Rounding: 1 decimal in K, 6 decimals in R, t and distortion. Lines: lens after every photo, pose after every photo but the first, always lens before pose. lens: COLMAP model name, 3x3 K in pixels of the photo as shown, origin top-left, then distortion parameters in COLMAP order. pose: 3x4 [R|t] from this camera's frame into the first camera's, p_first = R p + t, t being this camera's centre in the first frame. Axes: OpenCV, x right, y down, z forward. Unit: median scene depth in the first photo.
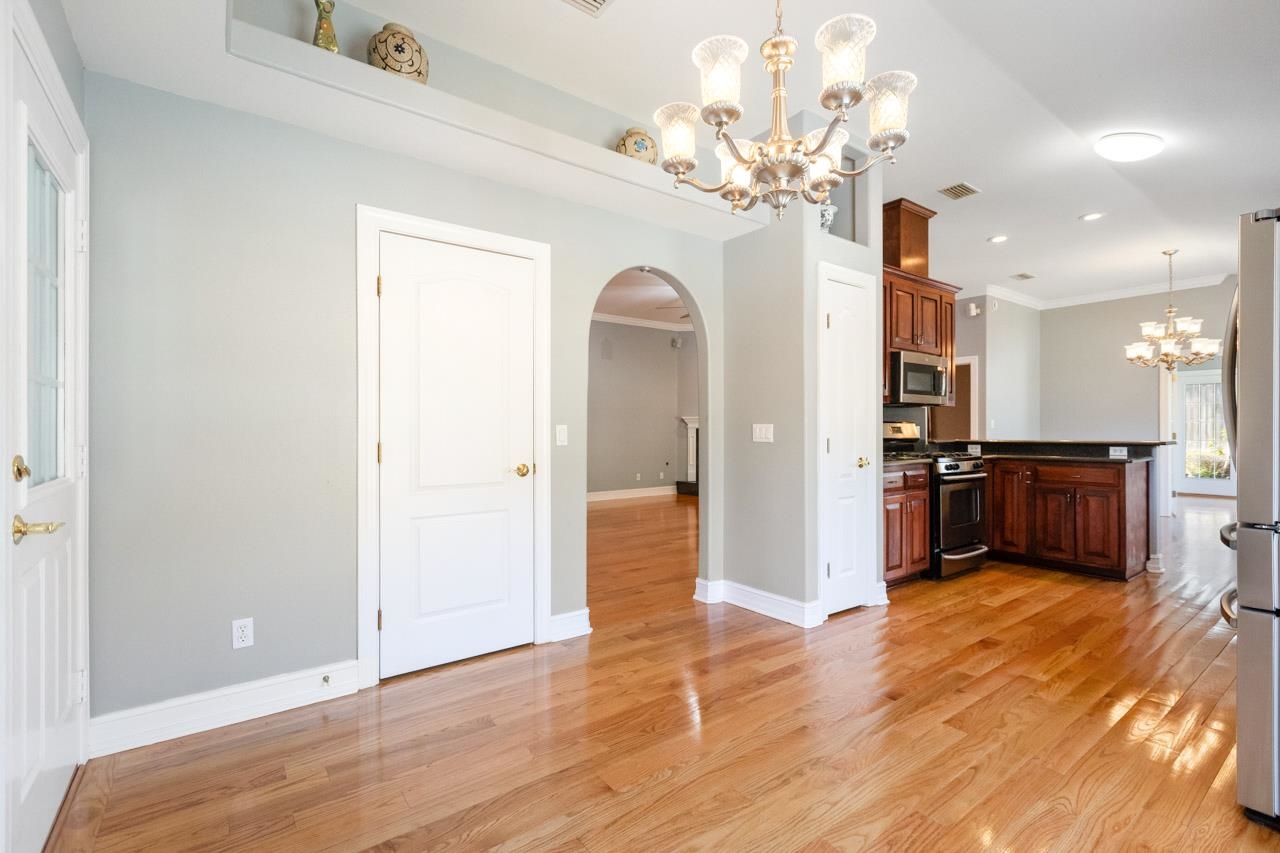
lens RADIAL K [[579.8, 0, 640.0], [0, 579.8, 426.5], [0, 0, 1]] dist [0.000736, -0.000013]
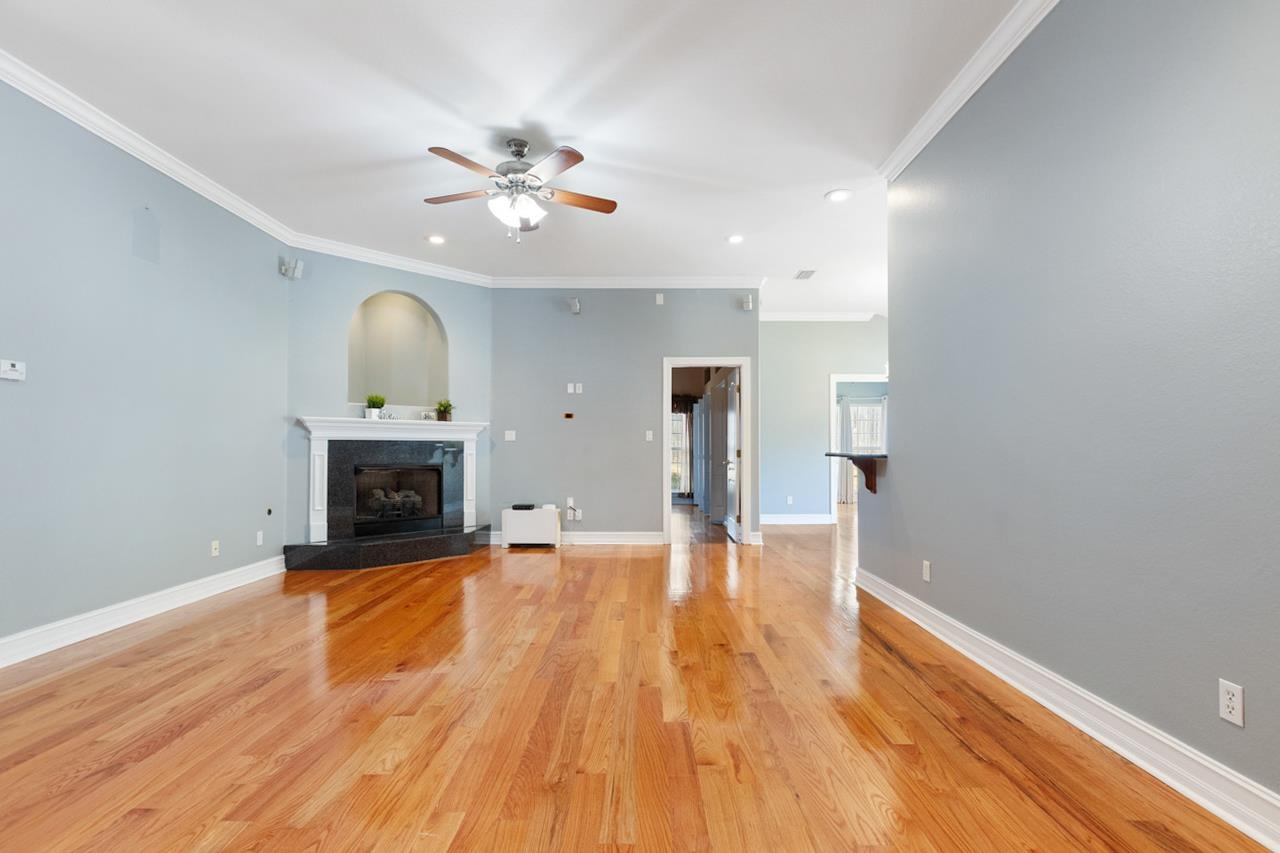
lens RADIAL K [[588.0, 0, 639.2], [0, 588.0, 431.7], [0, 0, 1]] dist [-0.000057, 0.000016]
pose [[0.611622, 0.023916, 0.790788, -0.431154], [-0.004997, 0.999640, -0.026368, 0.024319], [-0.791134, 0.012176, 0.611521, 1.279423]]
